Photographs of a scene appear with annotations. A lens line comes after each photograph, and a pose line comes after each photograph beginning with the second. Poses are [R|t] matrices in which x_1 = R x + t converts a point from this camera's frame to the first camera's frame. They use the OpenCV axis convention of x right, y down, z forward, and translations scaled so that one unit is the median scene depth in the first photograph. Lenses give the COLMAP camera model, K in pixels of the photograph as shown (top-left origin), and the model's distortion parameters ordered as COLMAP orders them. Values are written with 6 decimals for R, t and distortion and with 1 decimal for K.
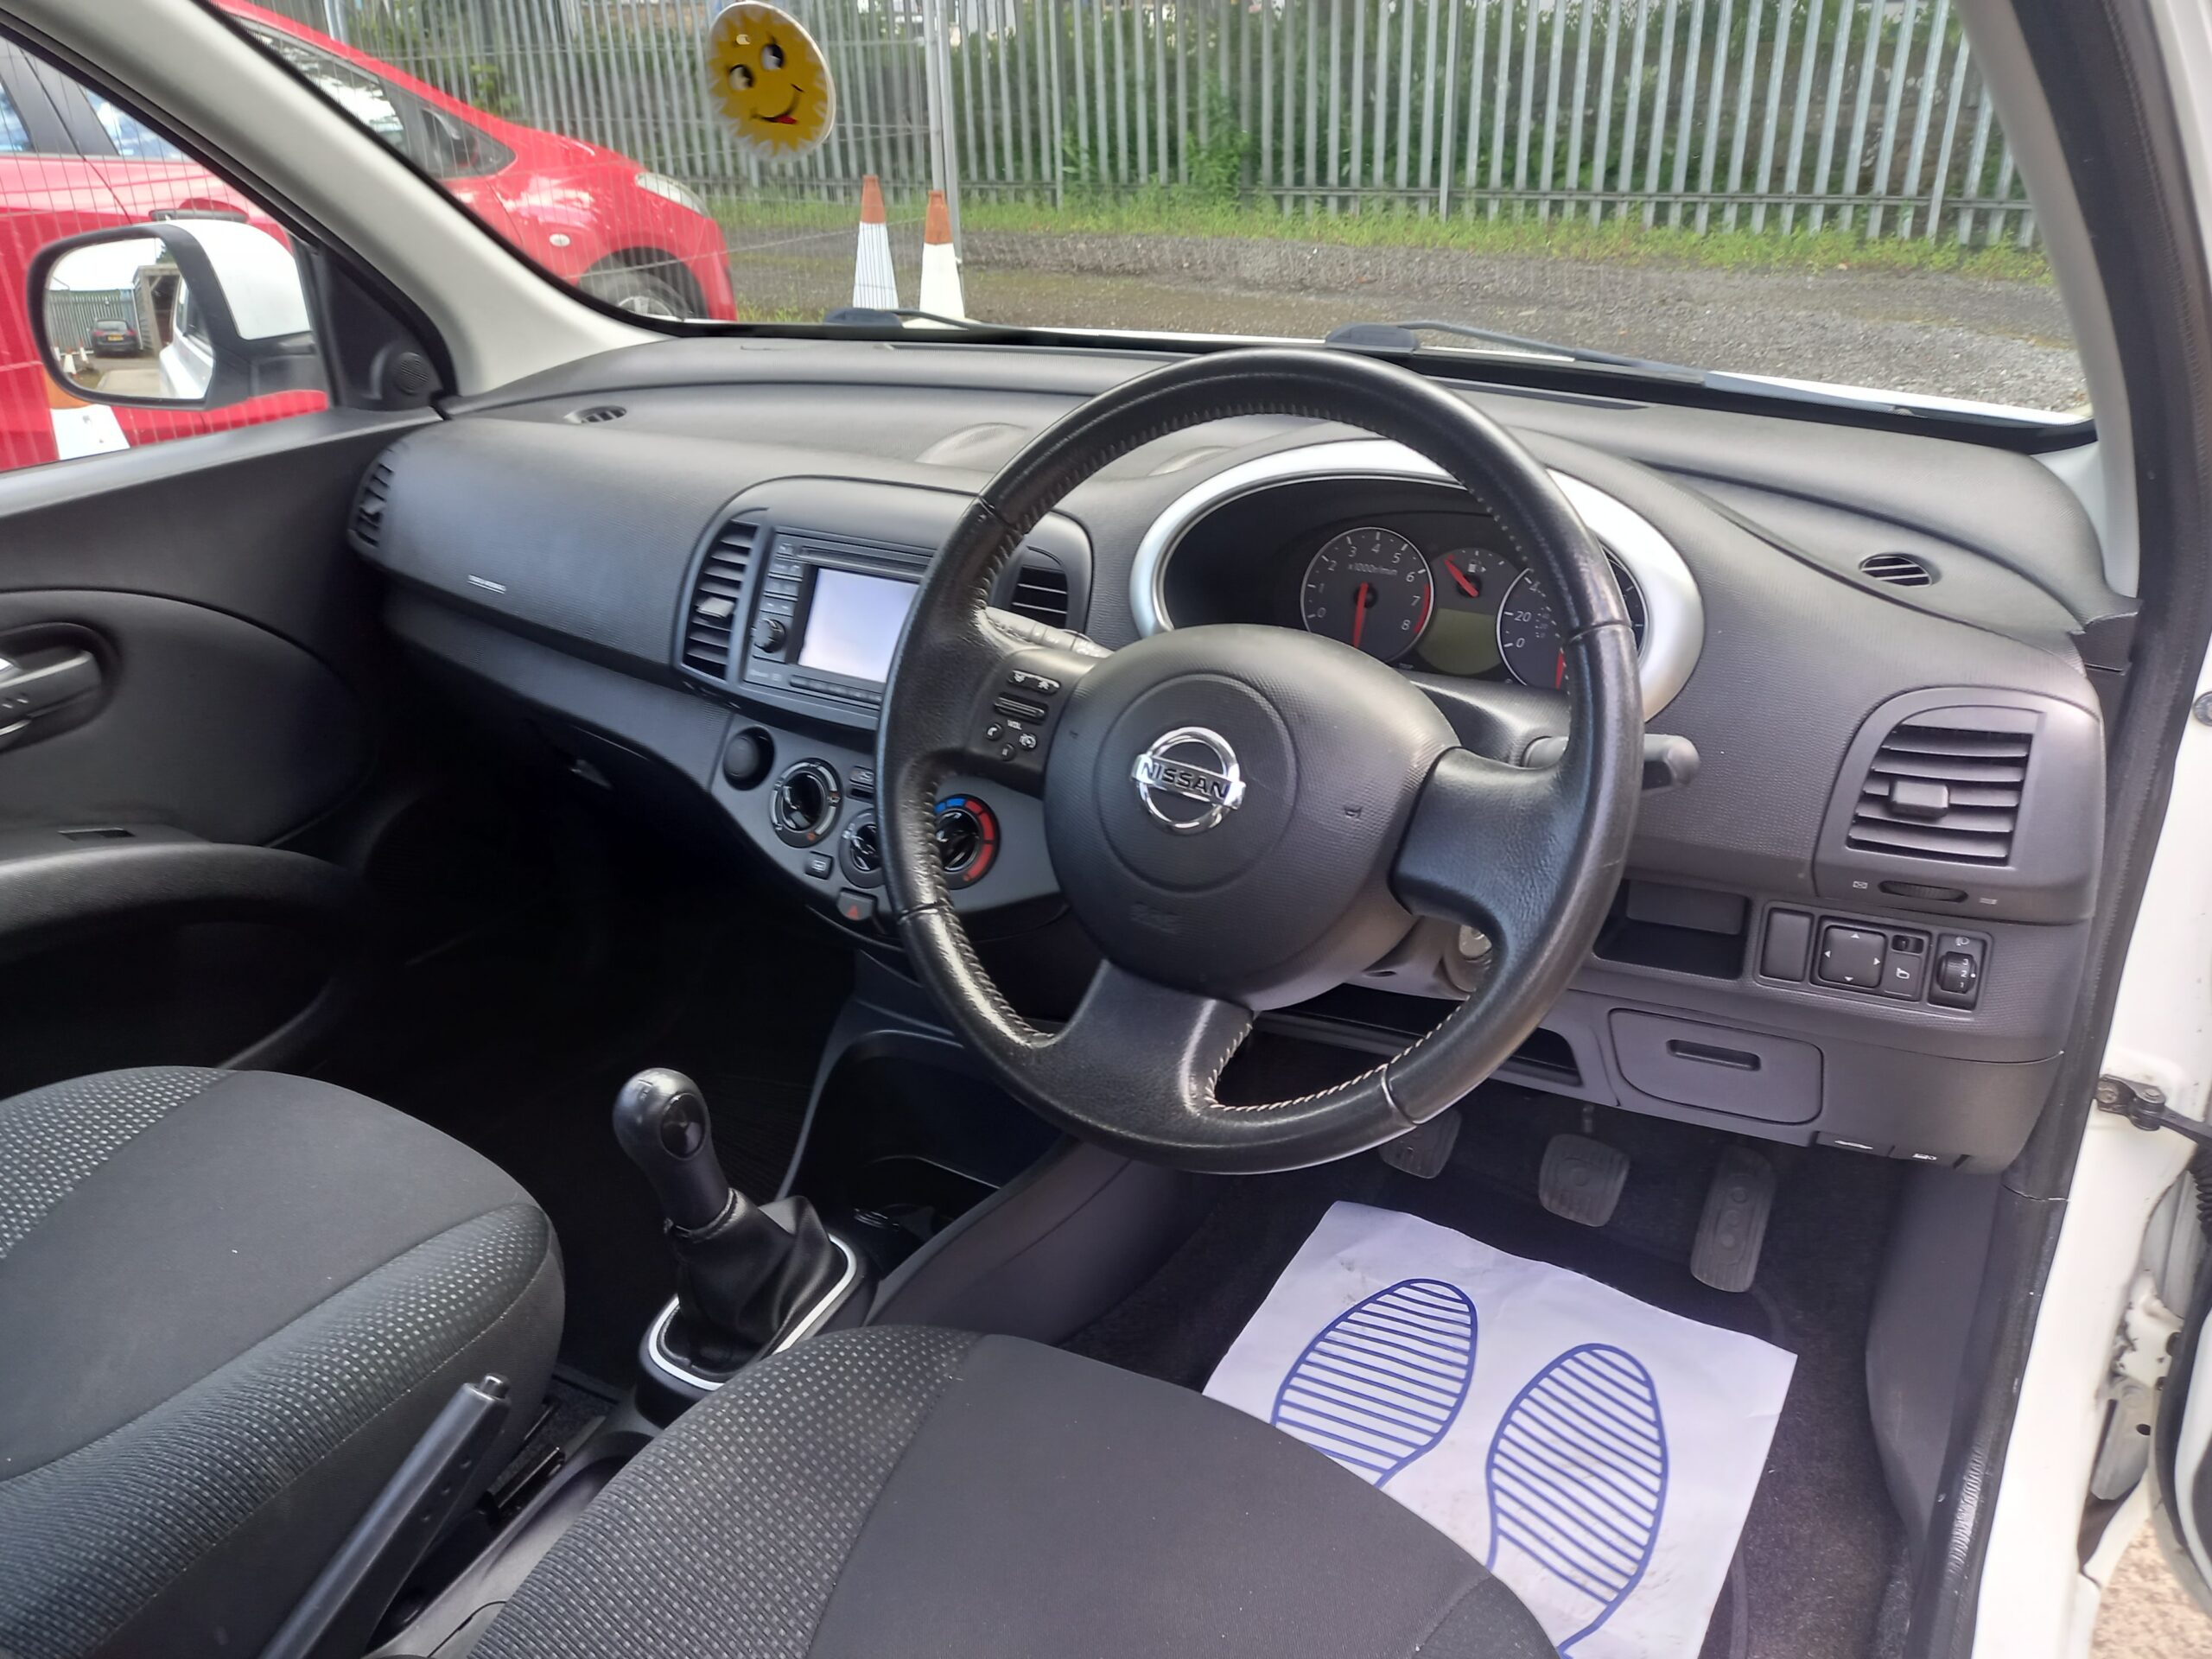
lens RADIAL K [[1658.2, 0, 1095.6], [0, 1658.2, 858.3], [0, 0, 1]] dist [0.073513, -0.092439]
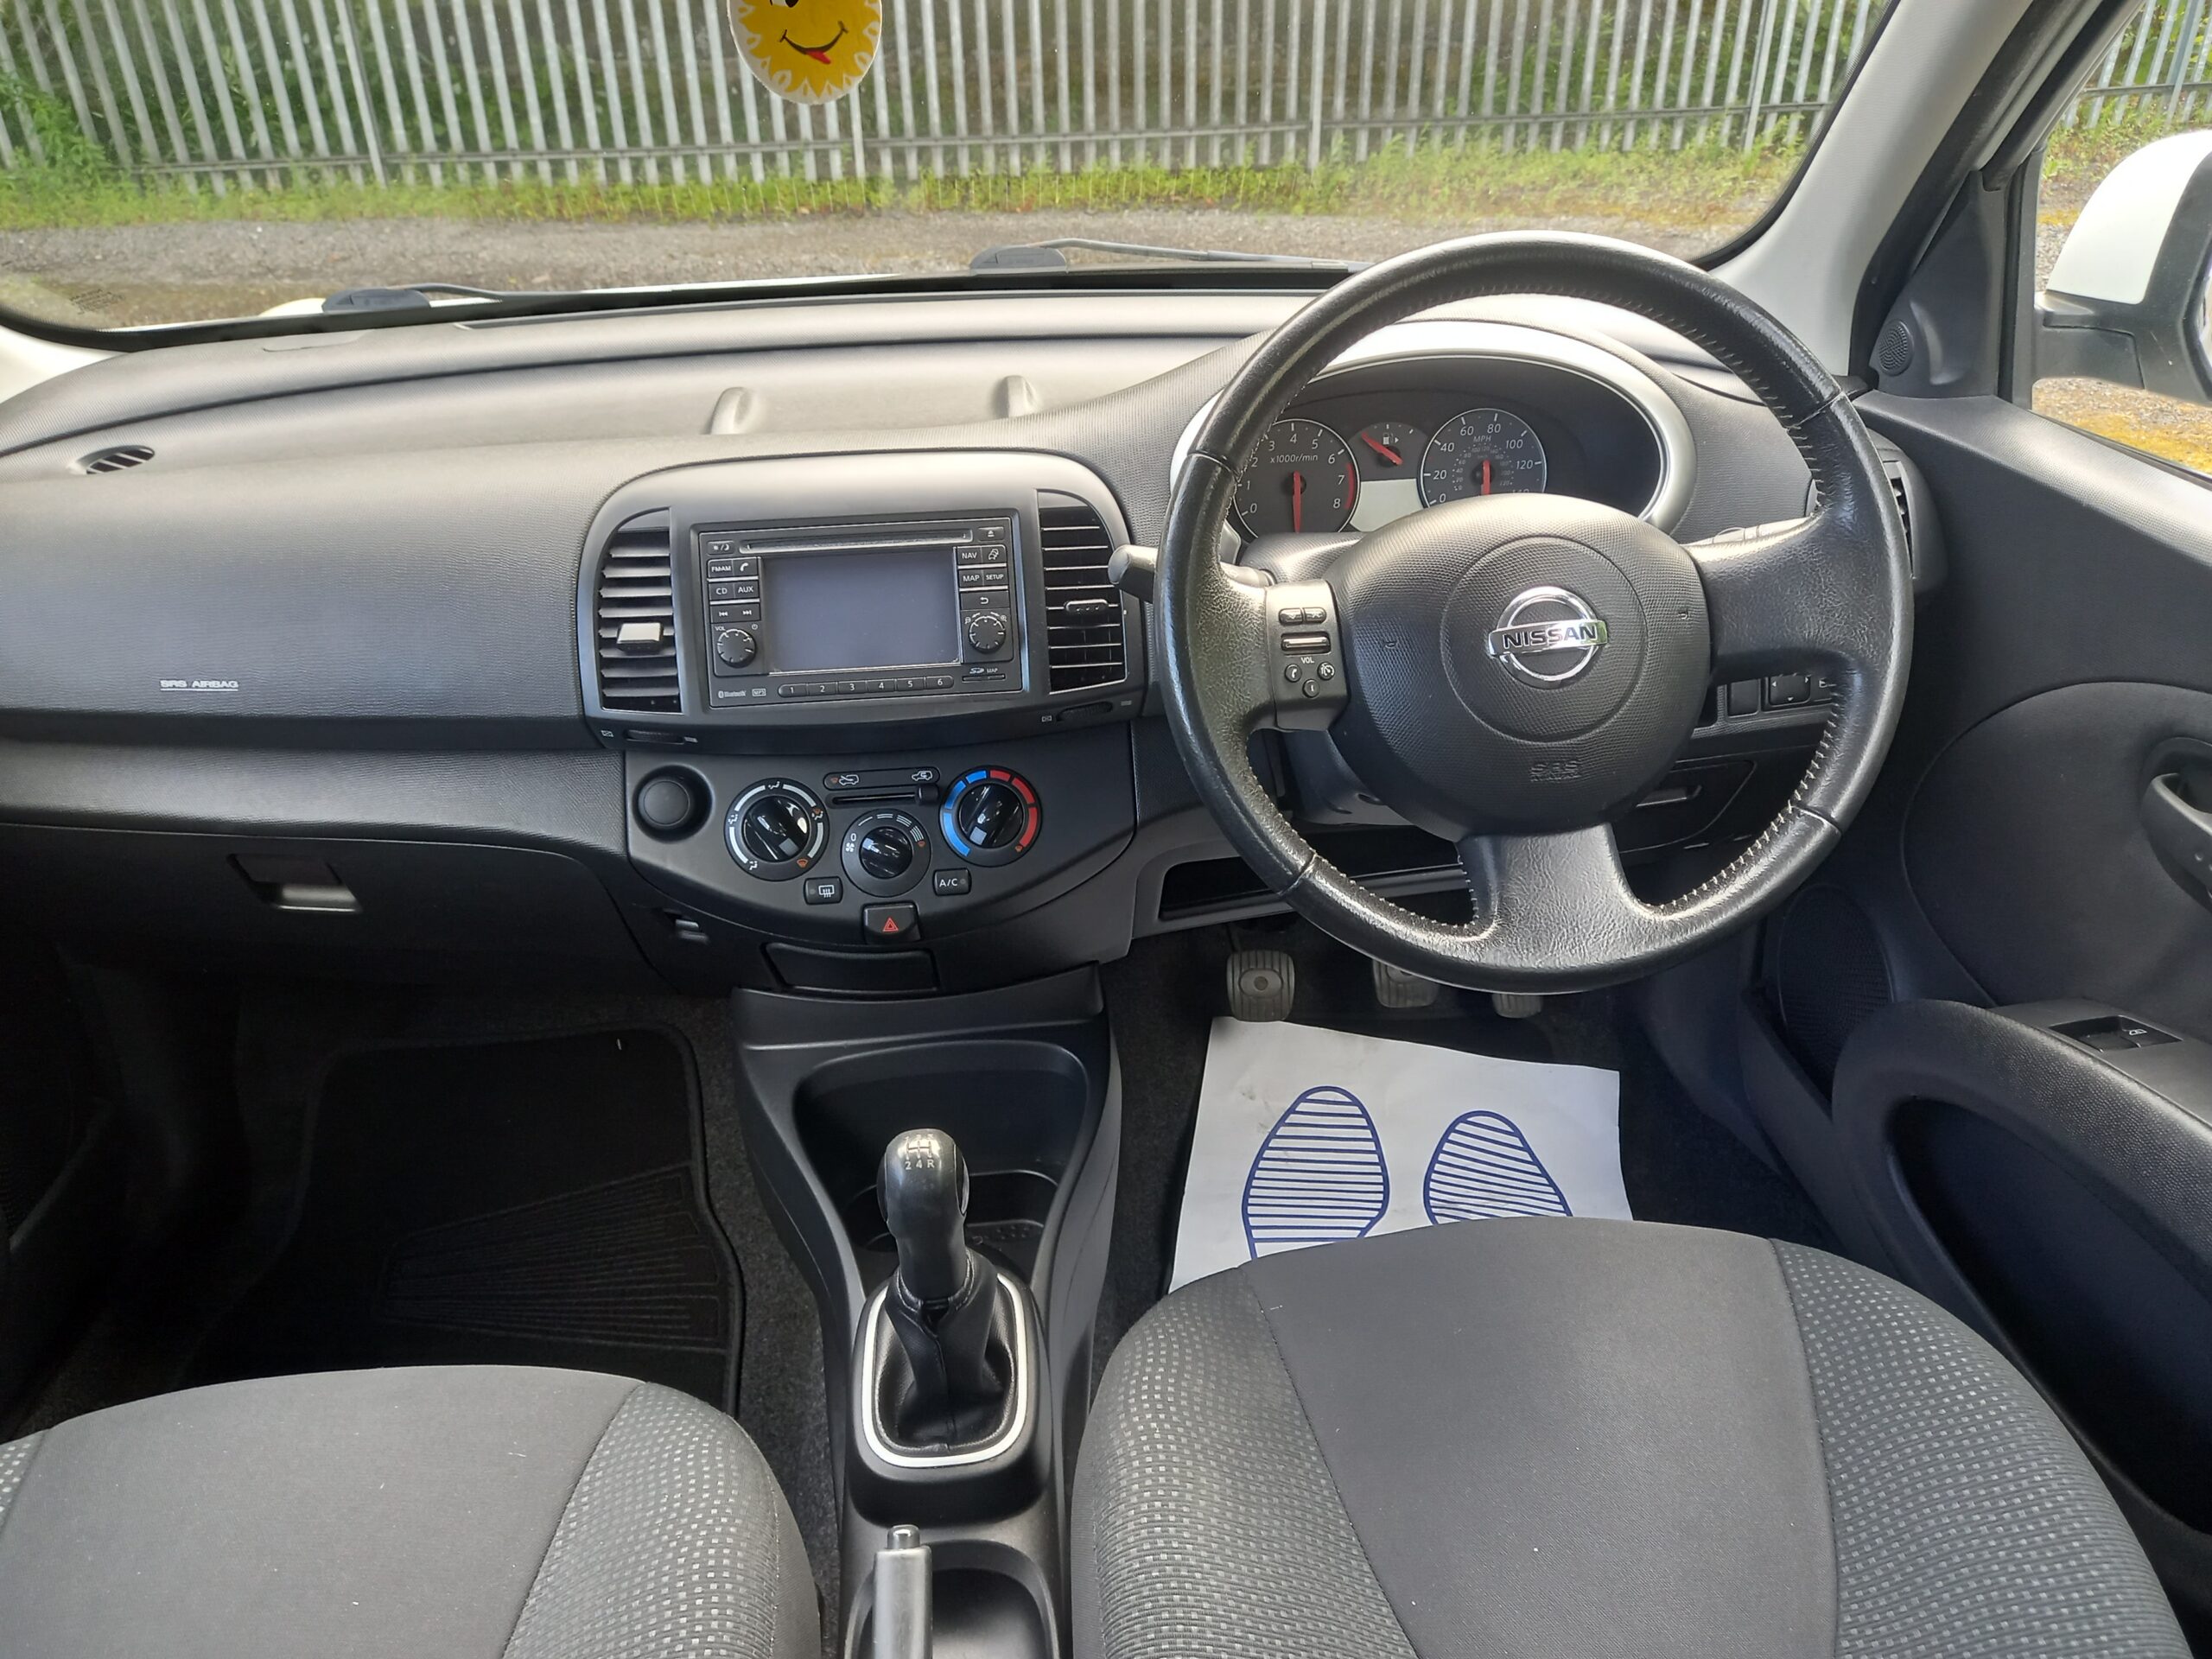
lens RADIAL K [[1645.7, 0, 1111.6], [0, 1645.7, 851.2], [0, 0, 1]] dist [0.076148, -0.092442]
pose [[0.797927, -0.279339, 0.534118, -0.547562], [0.269883, 0.957914, 0.097797, -0.065476], [-0.538957, 0.066115, 0.839735, 0.181992]]
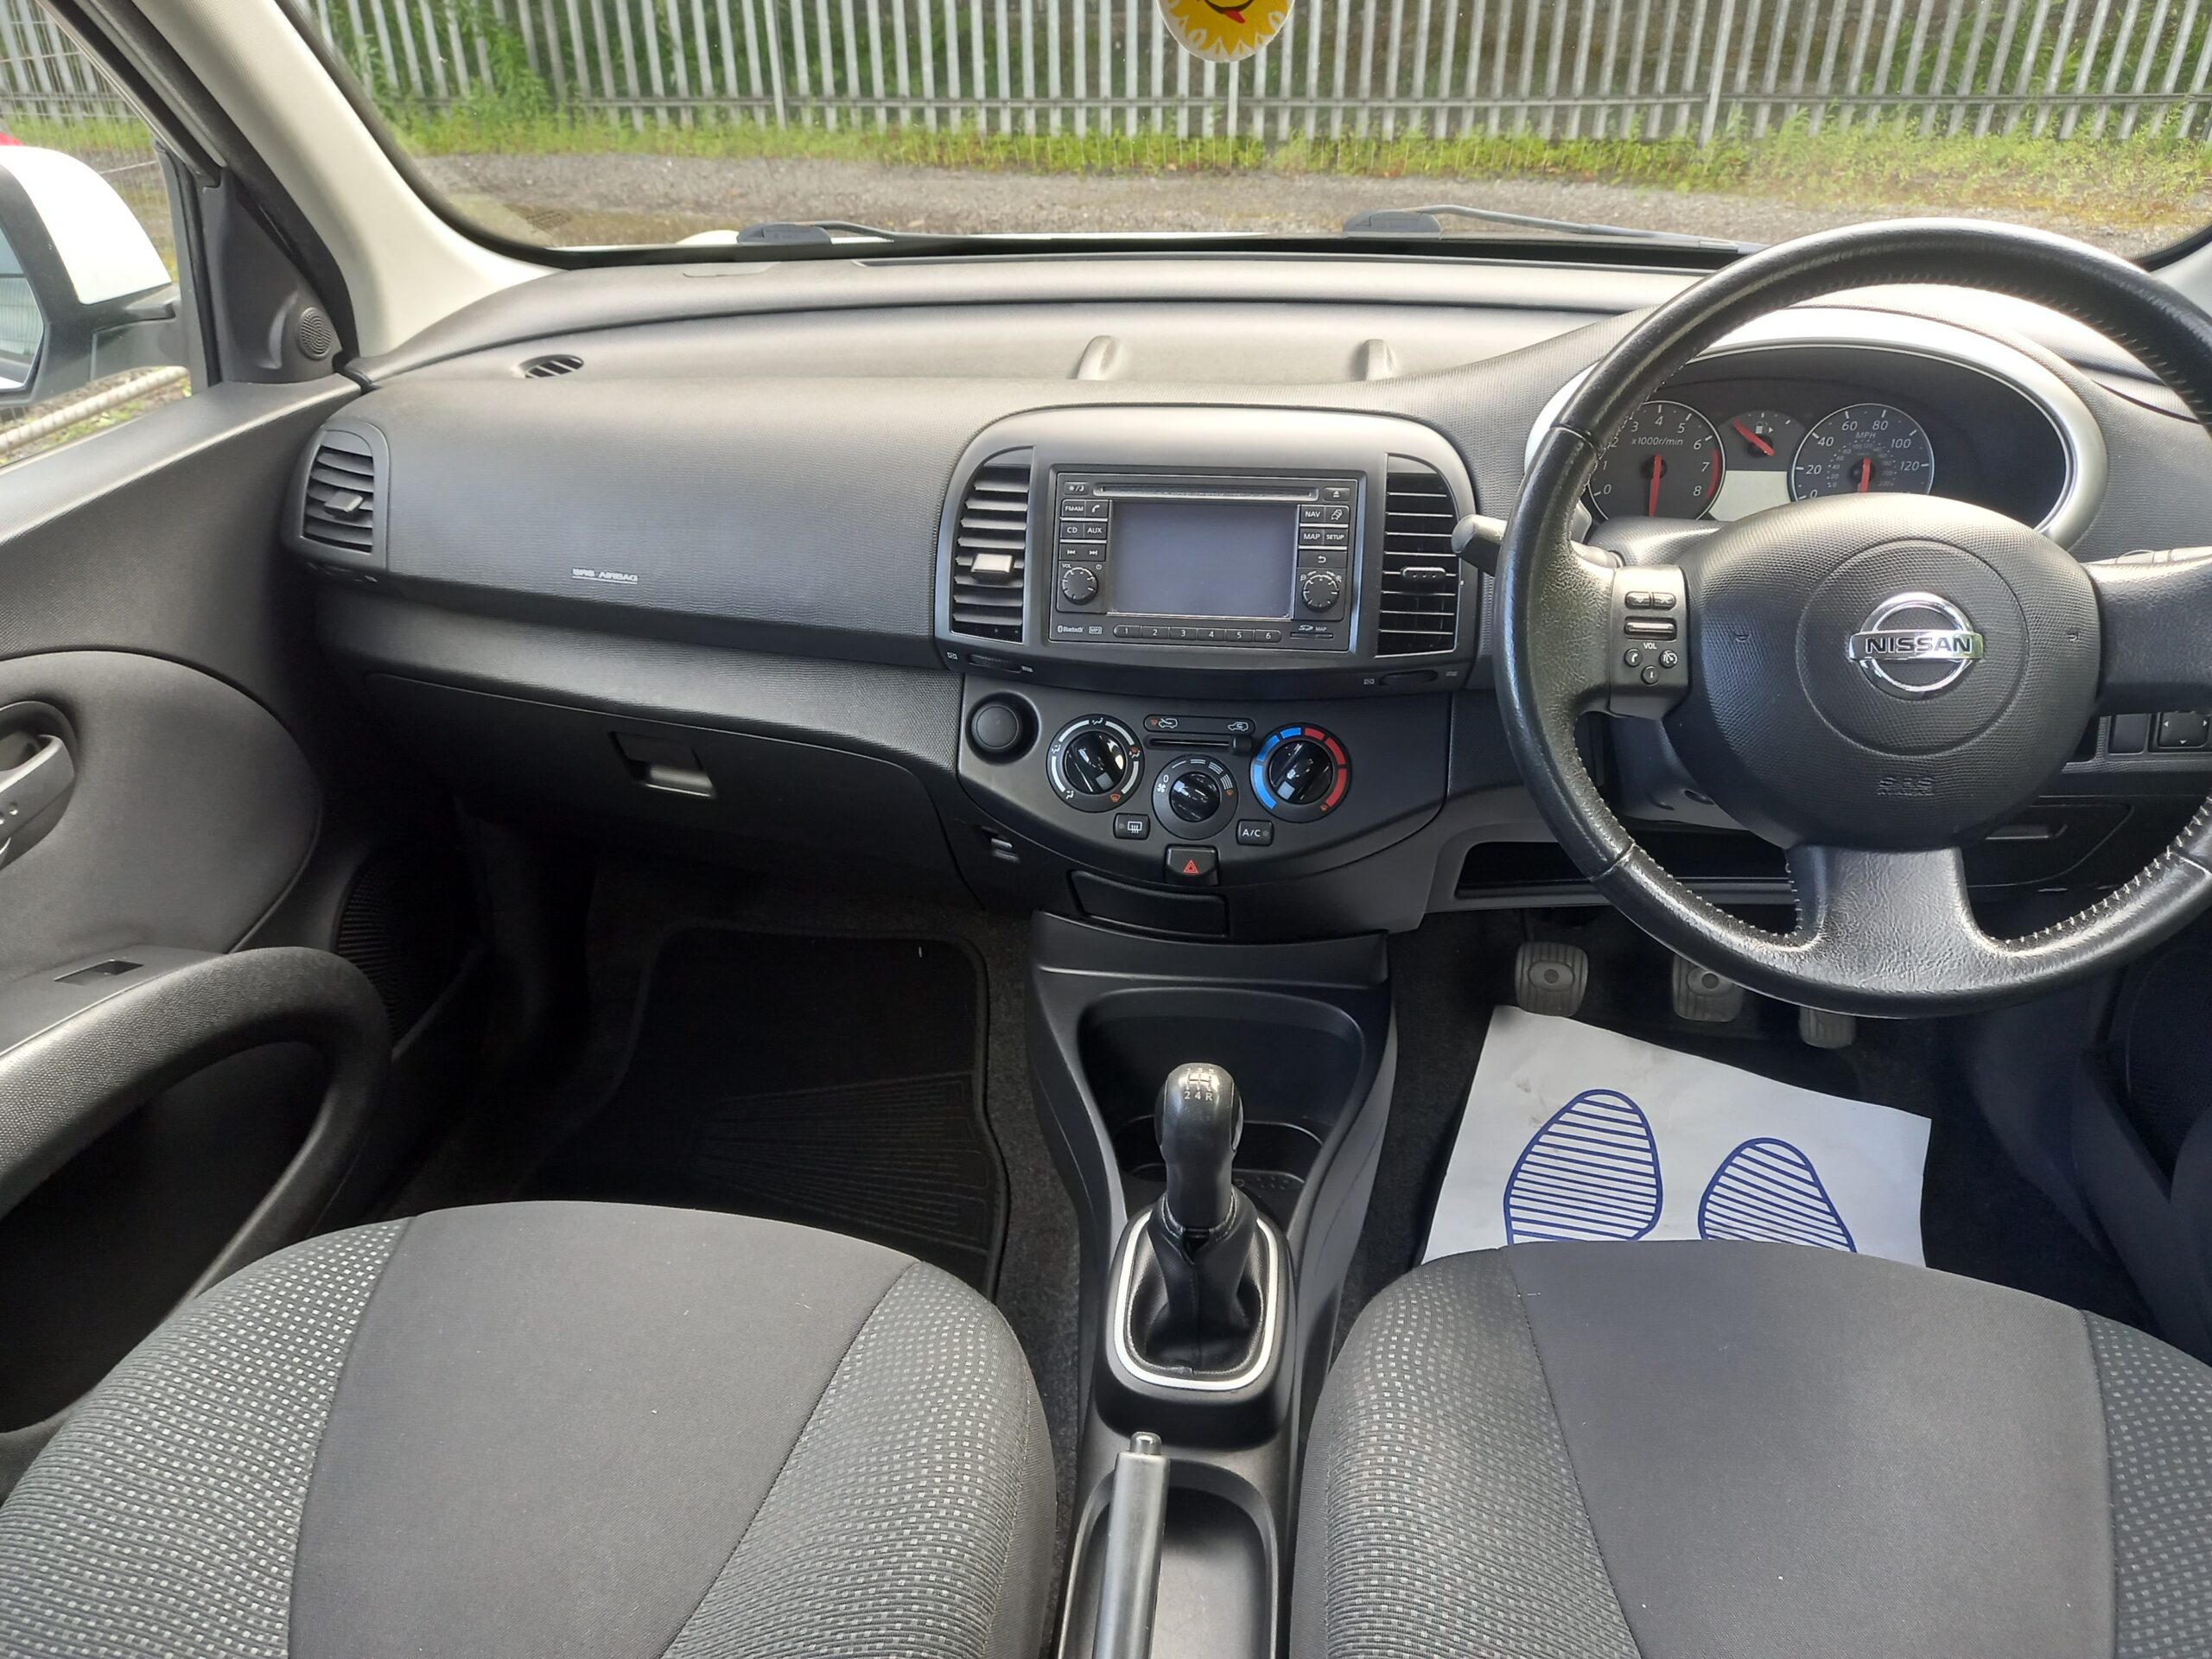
lens RADIAL K [[1647.0, 0, 1096.0], [0, 1647.0, 848.6], [0, 0, 1]] dist [0.063587, -0.069189]
pose [[0.907775, -0.187862, 0.375036, -0.570282], [0.171788, 0.982184, 0.076181, -0.061216], [-0.382666, -0.004728, 0.923875, 0.169000]]
